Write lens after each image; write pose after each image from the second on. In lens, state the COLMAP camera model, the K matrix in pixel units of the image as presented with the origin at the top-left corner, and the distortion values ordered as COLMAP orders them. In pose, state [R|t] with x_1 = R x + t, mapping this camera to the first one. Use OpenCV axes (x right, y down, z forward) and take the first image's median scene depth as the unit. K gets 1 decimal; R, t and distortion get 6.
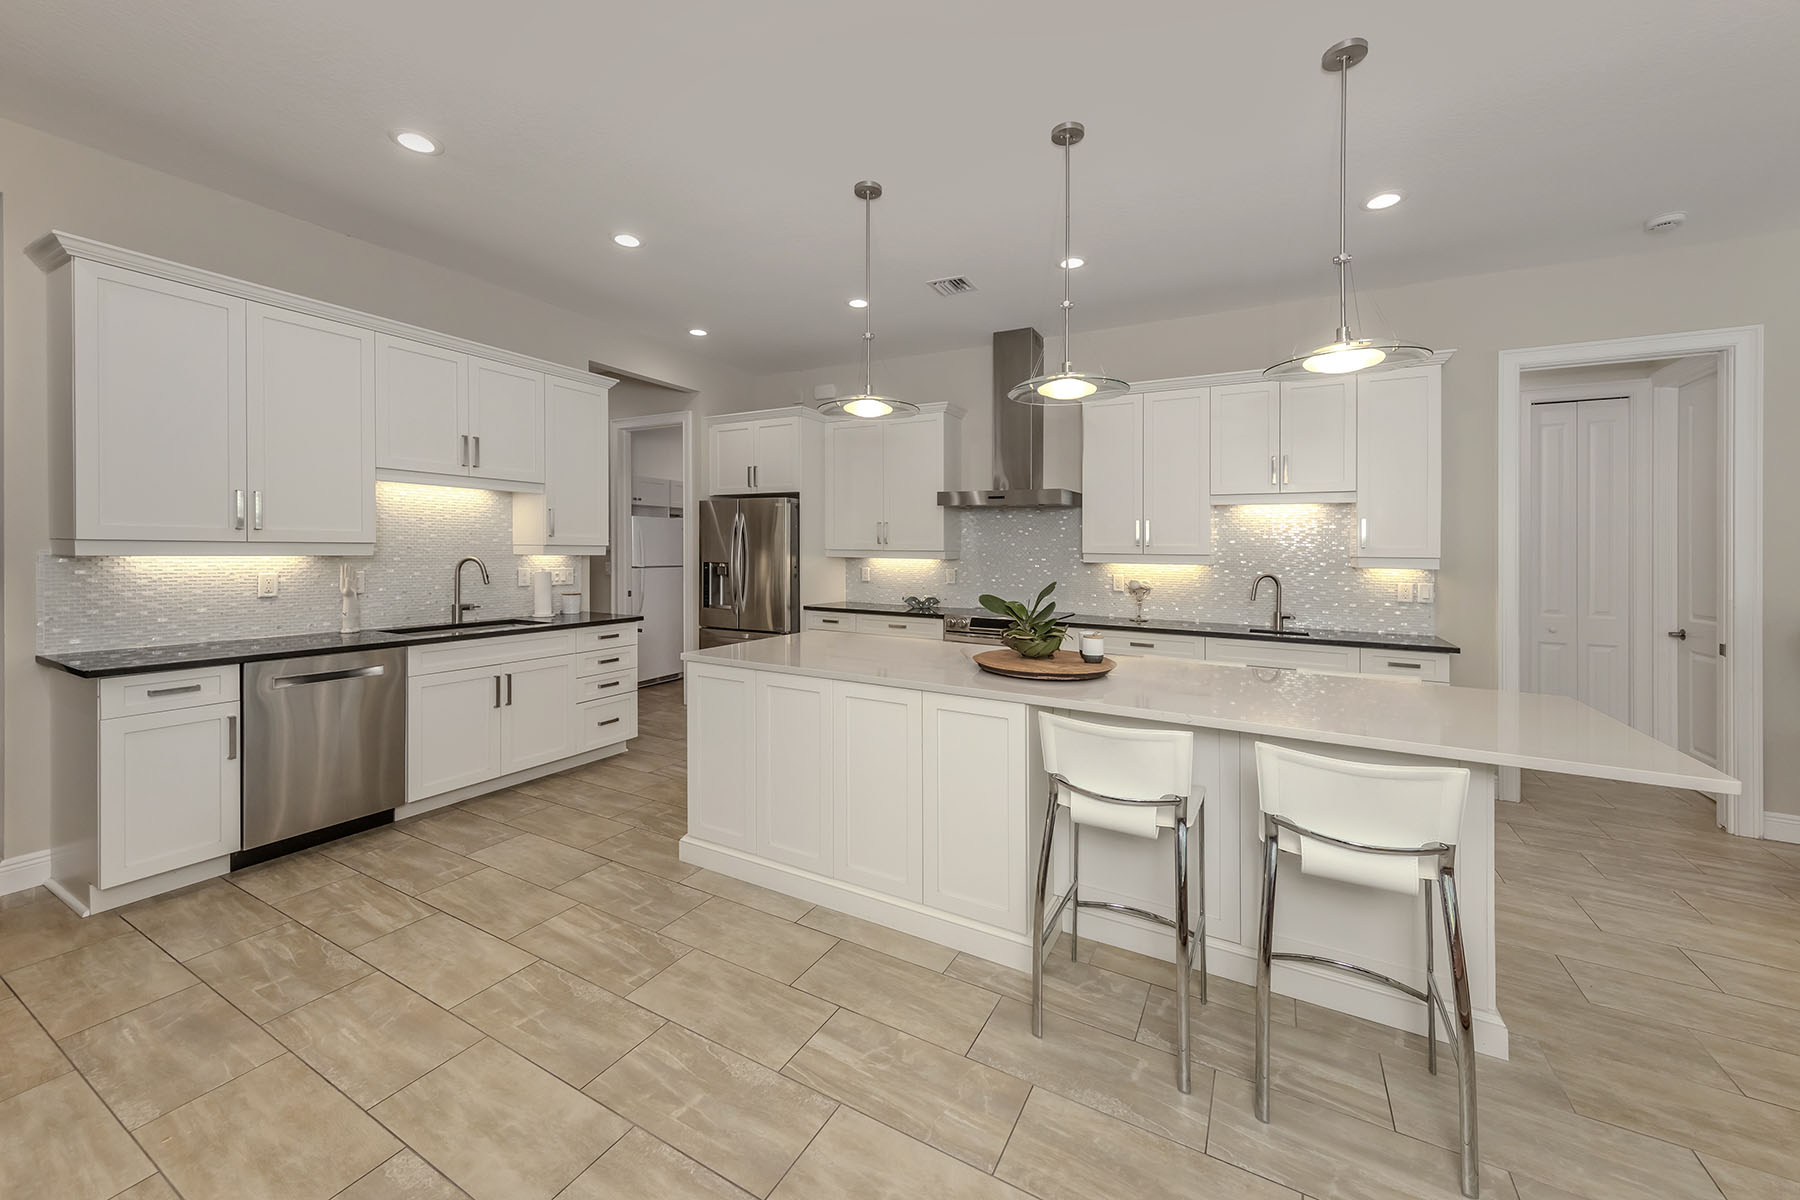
lens RADIAL K [[653.7, 0, 893.7], [0, 653.7, 548.5], [0, 0, 1]] dist [0.010933, -0.000093]
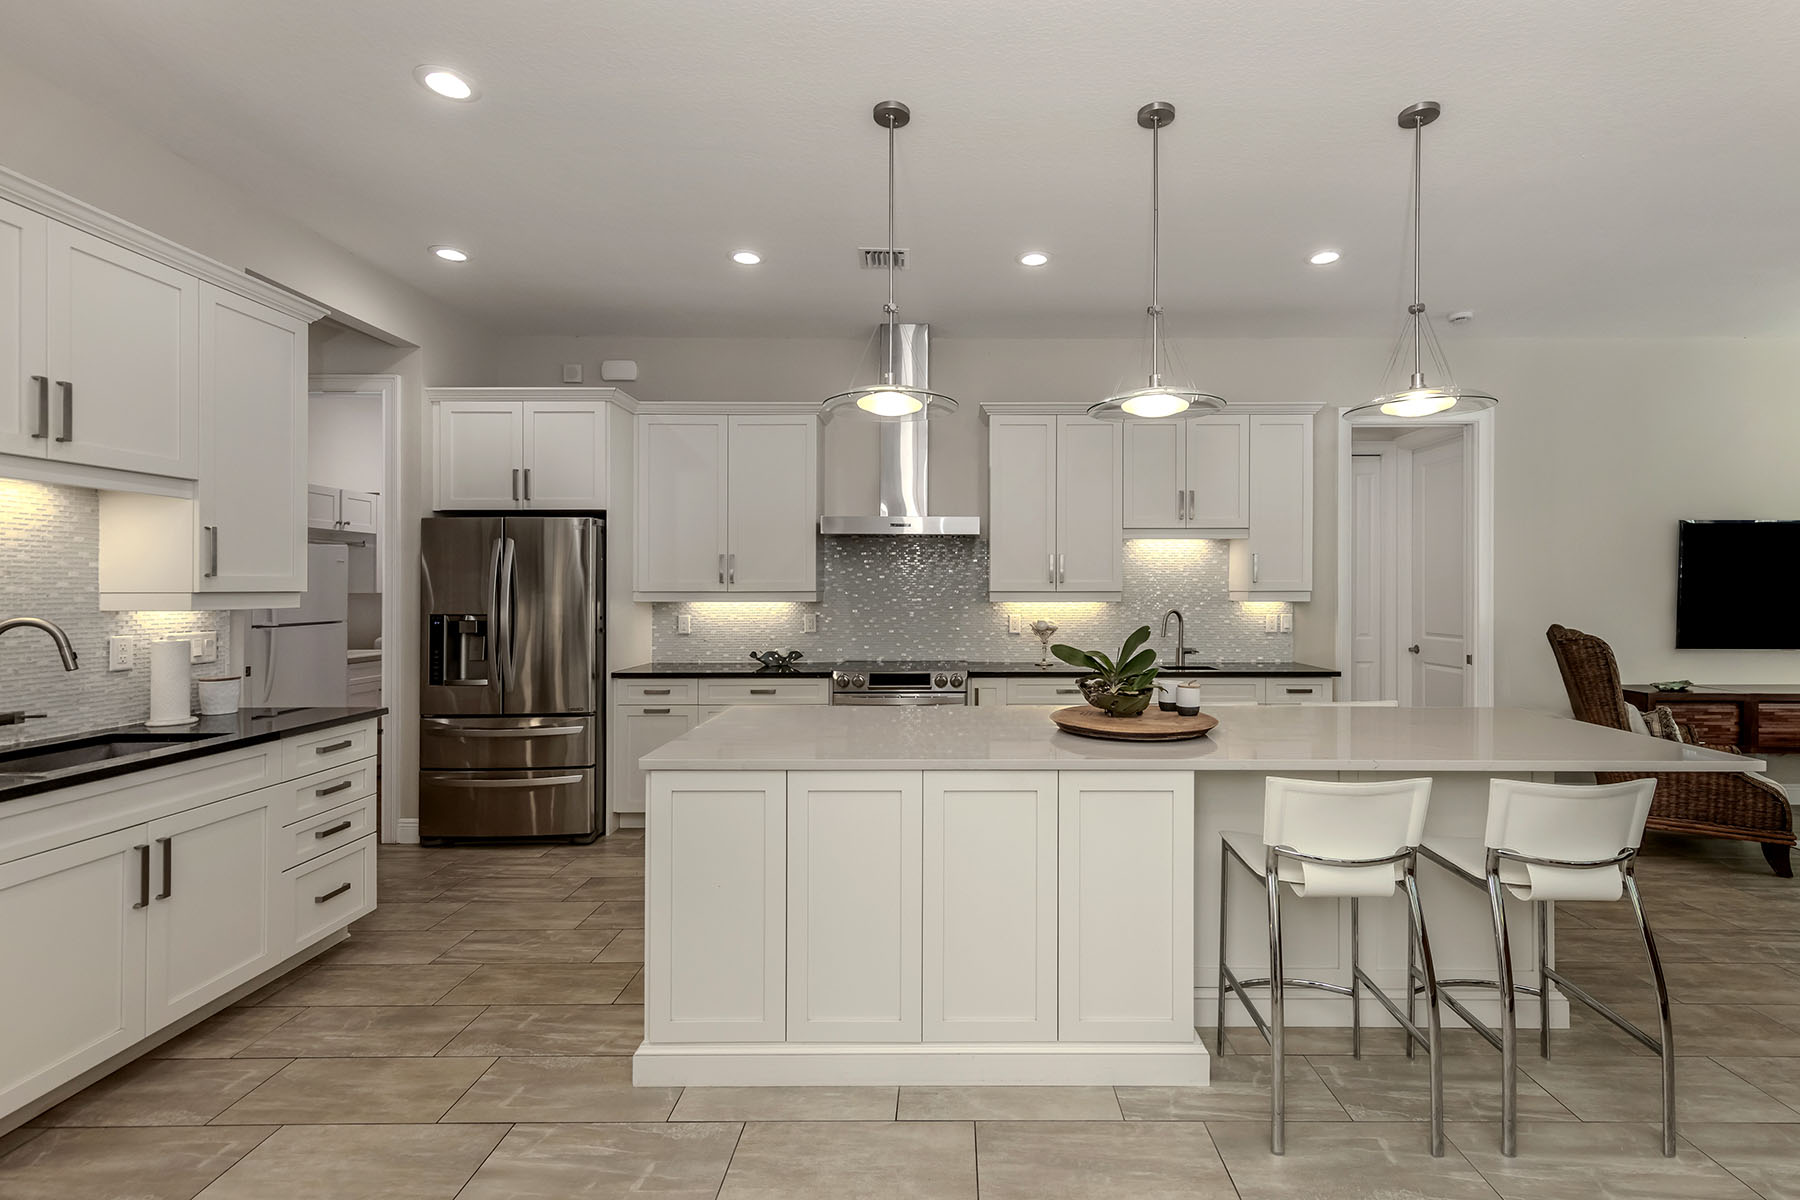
lens RADIAL K [[780.4, 0, 910.4], [0, 780.4, 575.6], [0, 0, 1]] dist [0.010683, -0.000165]
pose [[0.882569, -0.006749, 0.470135, -0.328050], [0.011858, 0.999898, -0.007905, -0.007363], [-0.470034, 0.012551, 0.882559, 0.146105]]
